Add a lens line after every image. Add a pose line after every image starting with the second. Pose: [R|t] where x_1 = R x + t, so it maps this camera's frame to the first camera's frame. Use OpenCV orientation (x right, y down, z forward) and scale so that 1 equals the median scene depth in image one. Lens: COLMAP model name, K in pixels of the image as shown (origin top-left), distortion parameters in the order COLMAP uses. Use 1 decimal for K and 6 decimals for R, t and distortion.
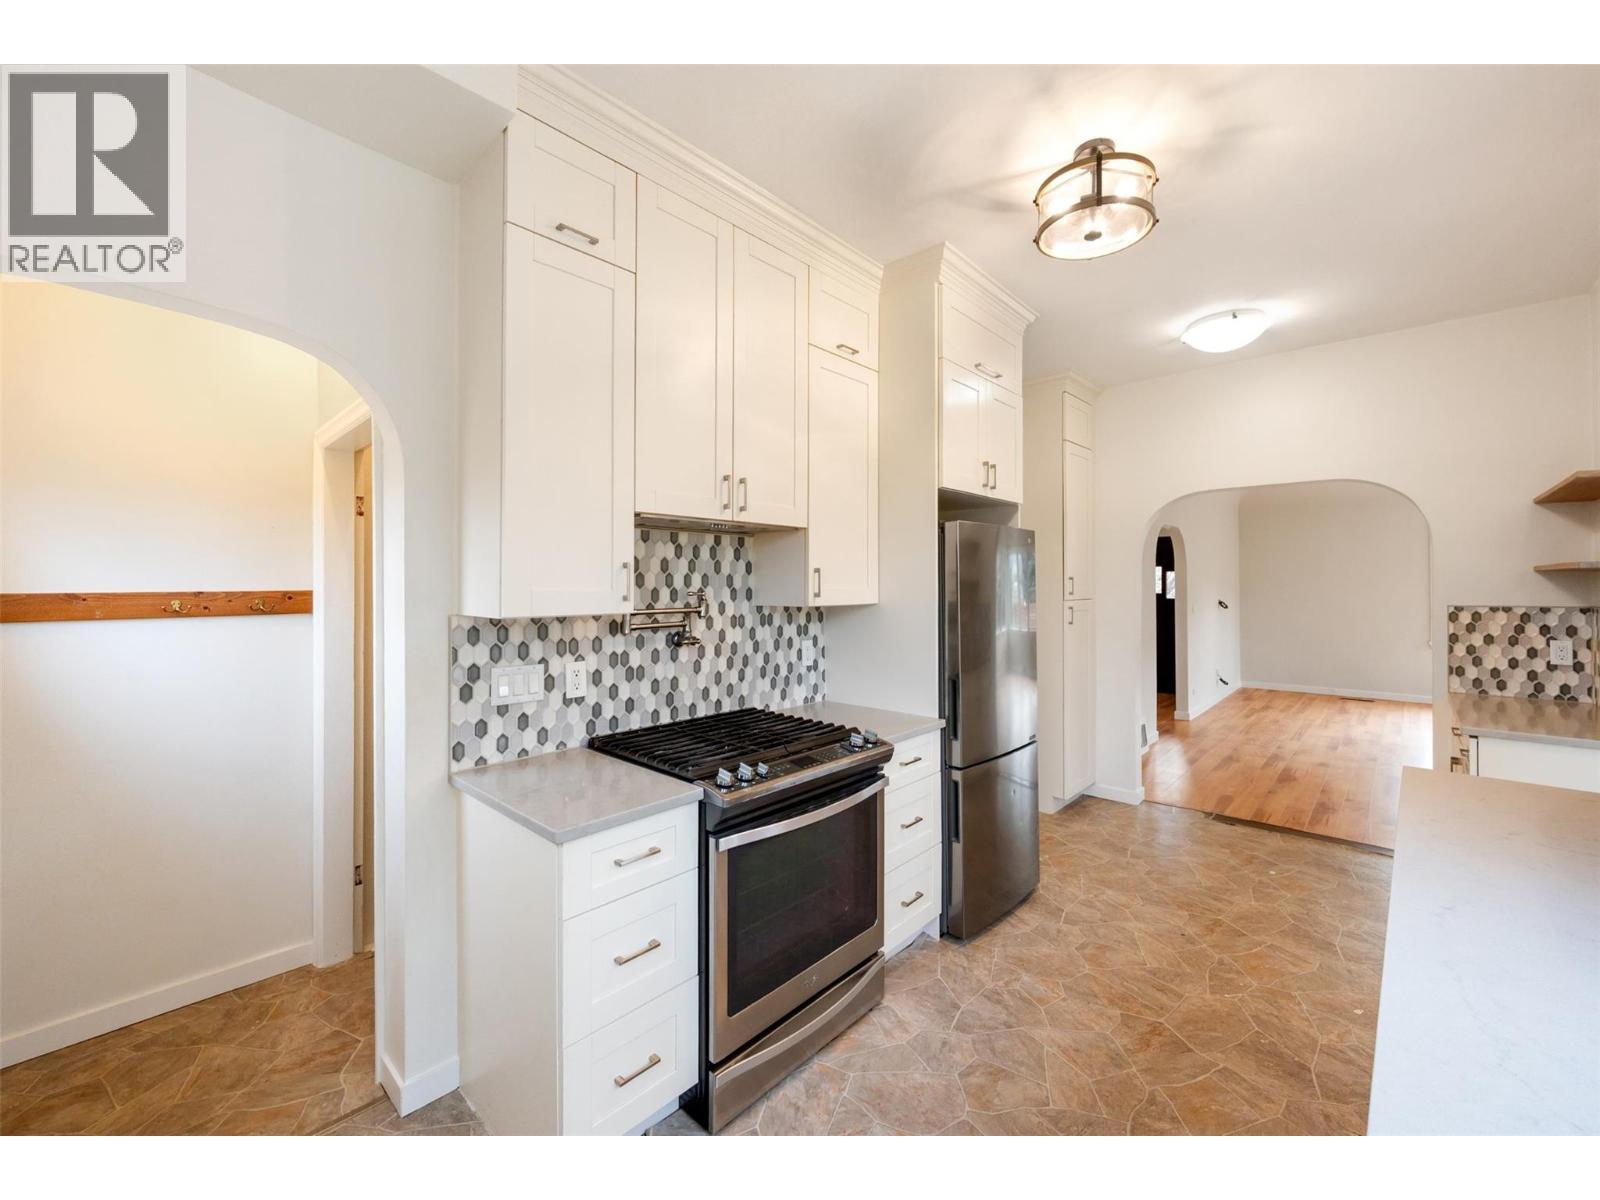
lens RADIAL K [[644.2, 0, 811.1], [0, 644.2, 585.4], [0, 0, 1]] dist [-0.002087, 0.000553]
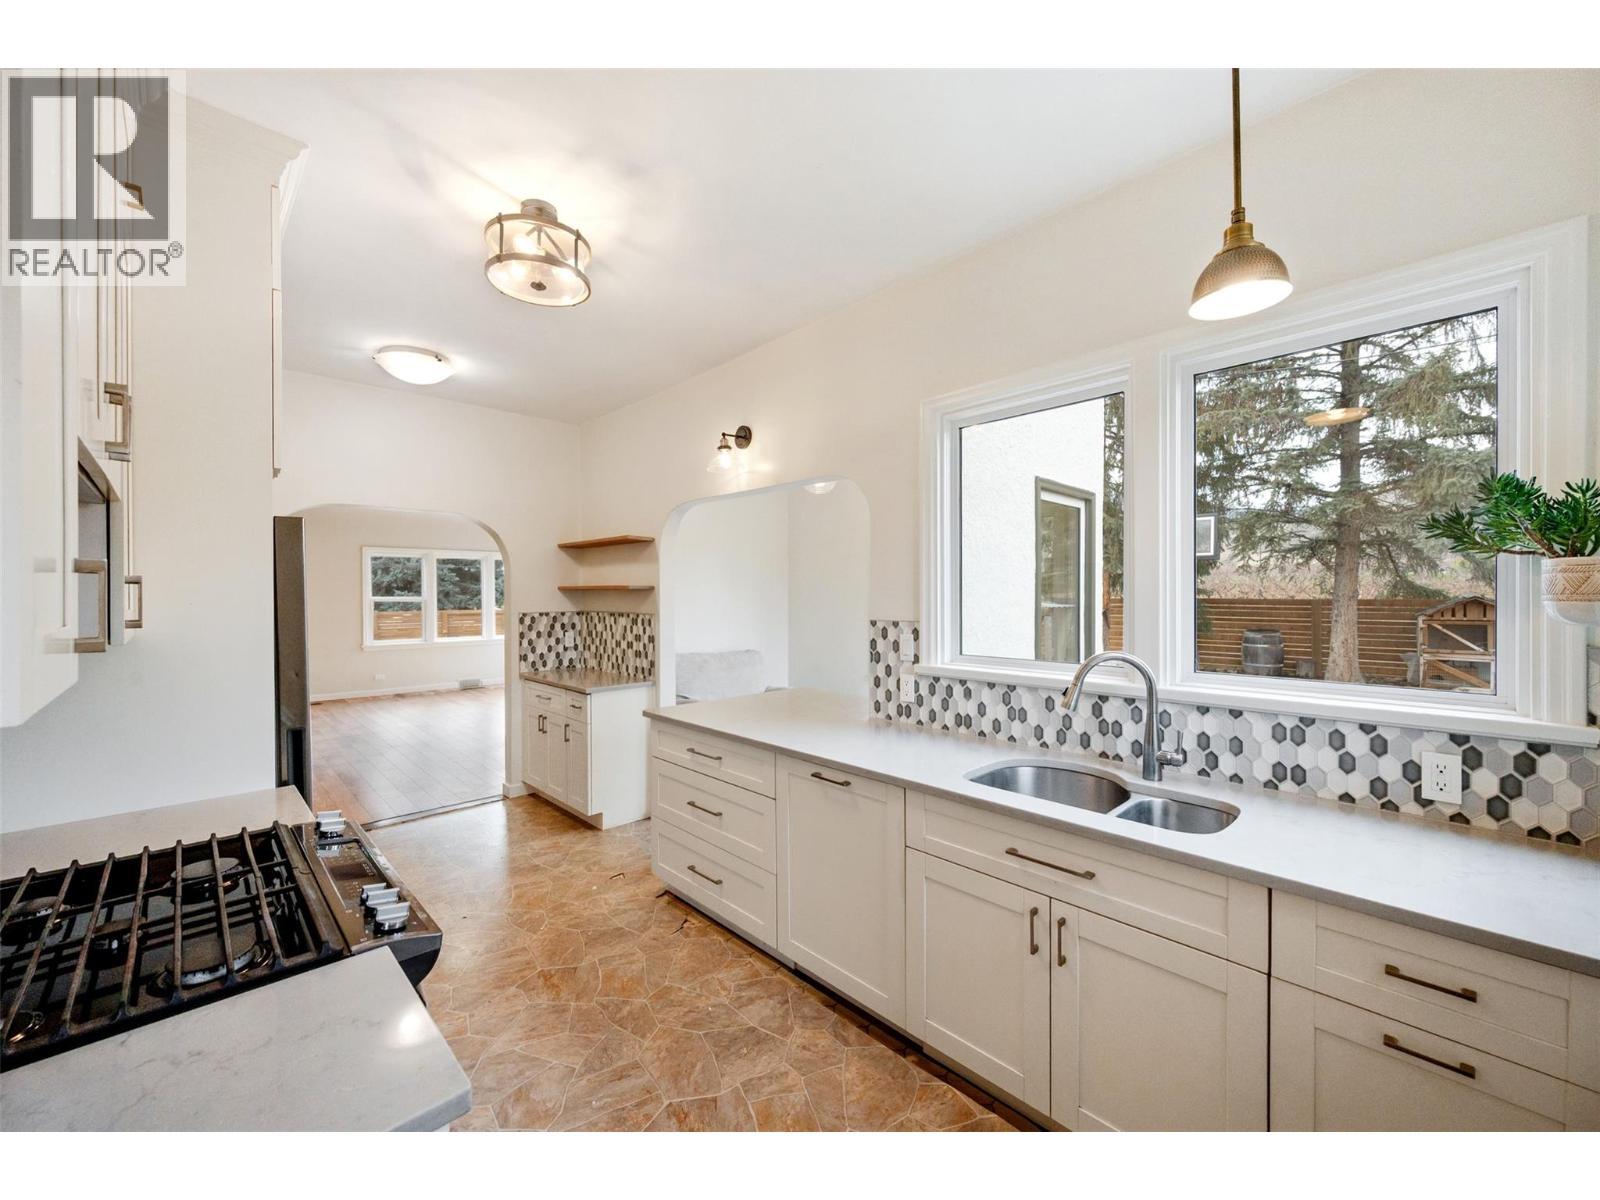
lens RADIAL K [[644.2, 0, 788.7], [0, 644.2, 597.4], [0, 0, 1]] dist [-0.002087, 0.000553]
pose [[0.070159, -0.004484, 0.997526, -0.545746], [0.003347, 0.999985, 0.004260, -0.009578], [-0.997530, 0.003039, 0.070173, 0.414534]]
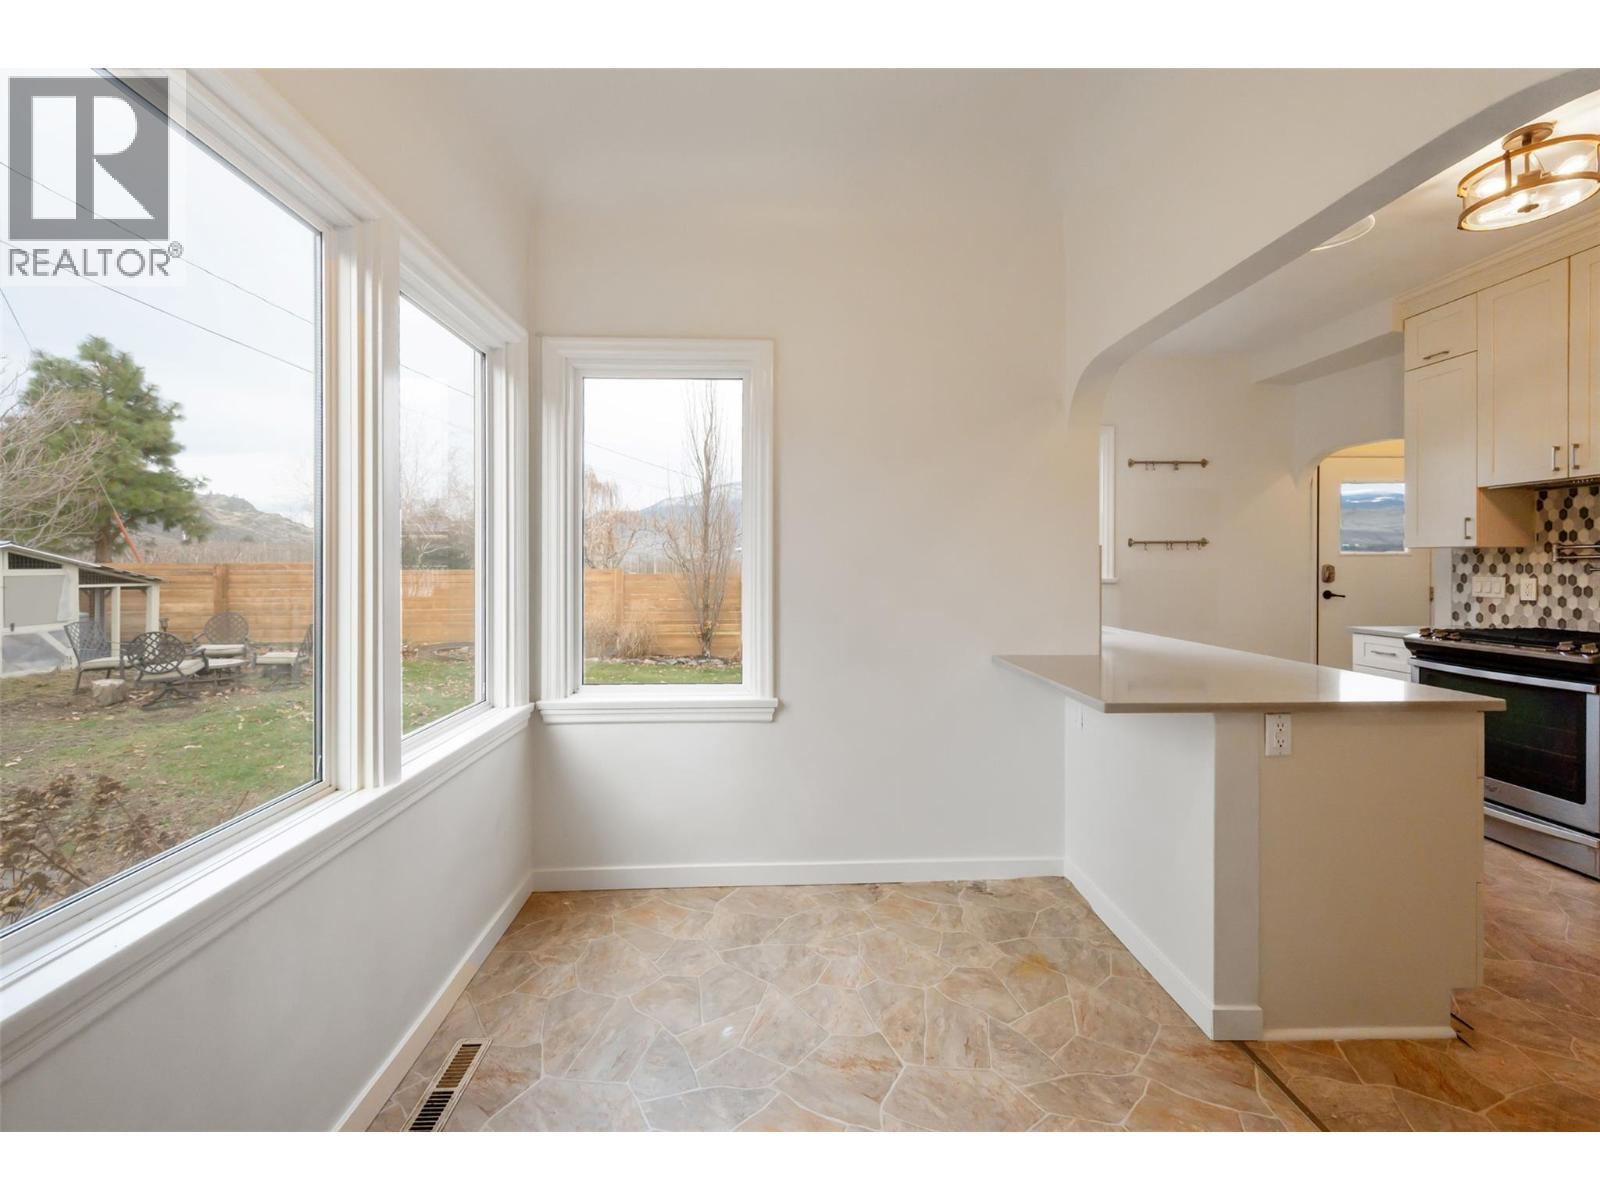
lens RADIAL K [[644.2, 0, 786.5], [0, 644.2, 568.5], [0, 0, 1]] dist [-0.002087, 0.000553]
pose [[-0.715584, 0.006417, -0.698497, 1.821797], [0.002573, 0.999975, 0.006552, 0.069881], [0.698522, 0.002891, -0.715583, 0.754375]]
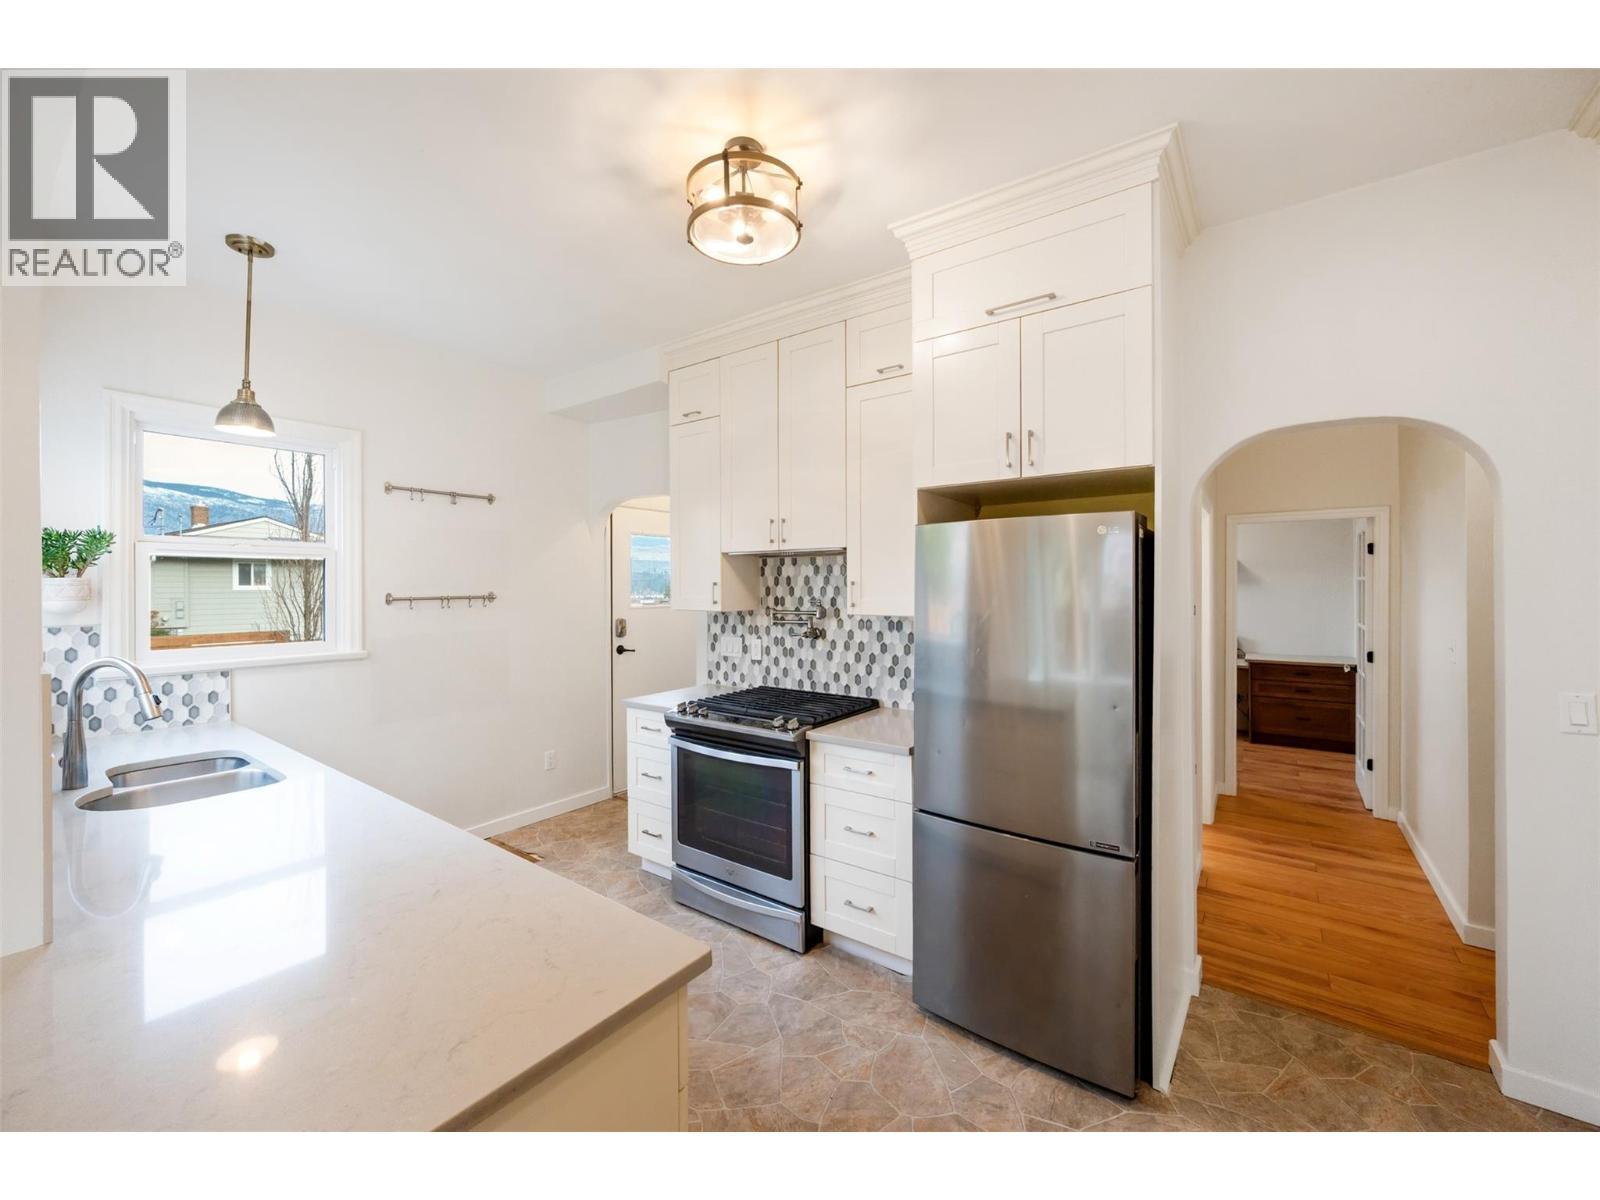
lens RADIAL K [[644.2, 0, 795.2], [0, 644.2, 589.6], [0, 0, 1]] dist [-0.002087, 0.000553]
pose [[0.105464, 0.006638, -0.994401, 1.183326], [0.003623, 0.999969, 0.007059, -0.021644], [0.994417, -0.004347, 0.105437, 0.813874]]
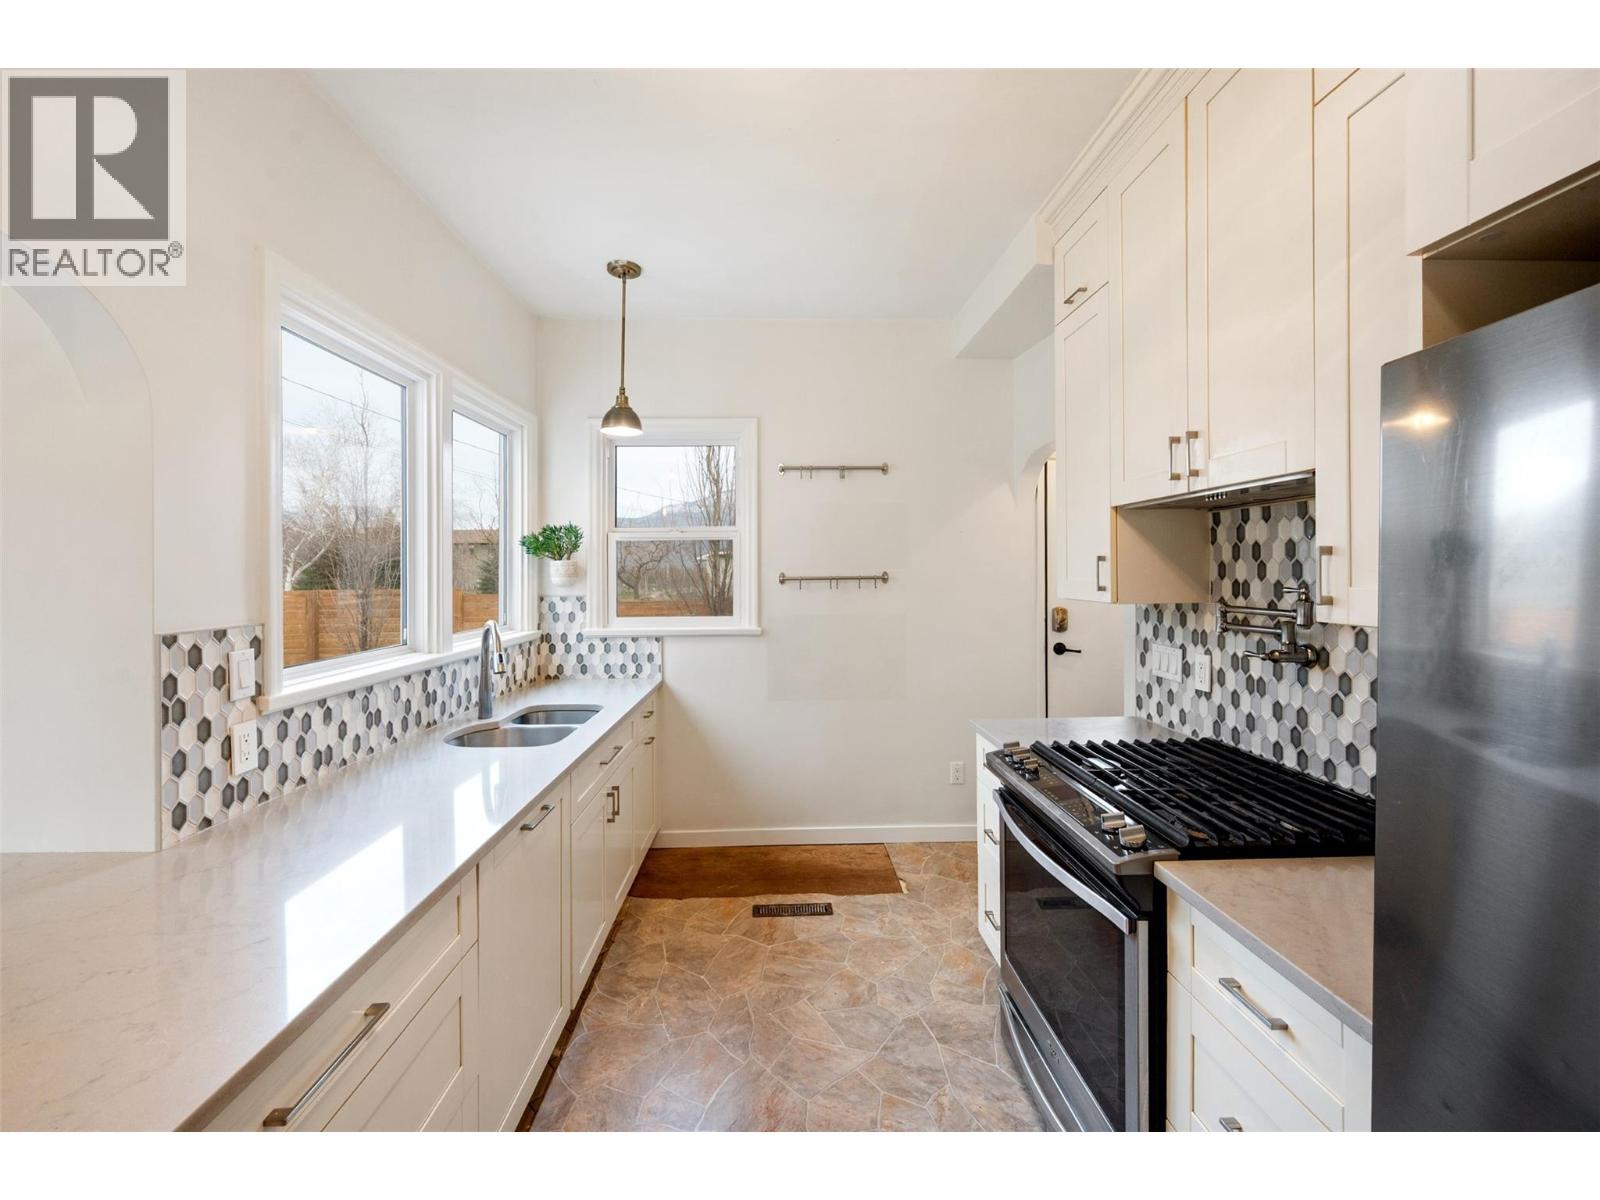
lens RADIAL K [[644.2, 0, 785.2], [0, 644.2, 574.6], [0, 0, 1]] dist [-0.002087, 0.000553]
pose [[-0.721369, 0.010071, -0.692478, 0.675929], [0.007935, 0.999949, 0.006276, -0.012029], [0.692506, -0.000968, -0.721412, 1.116323]]
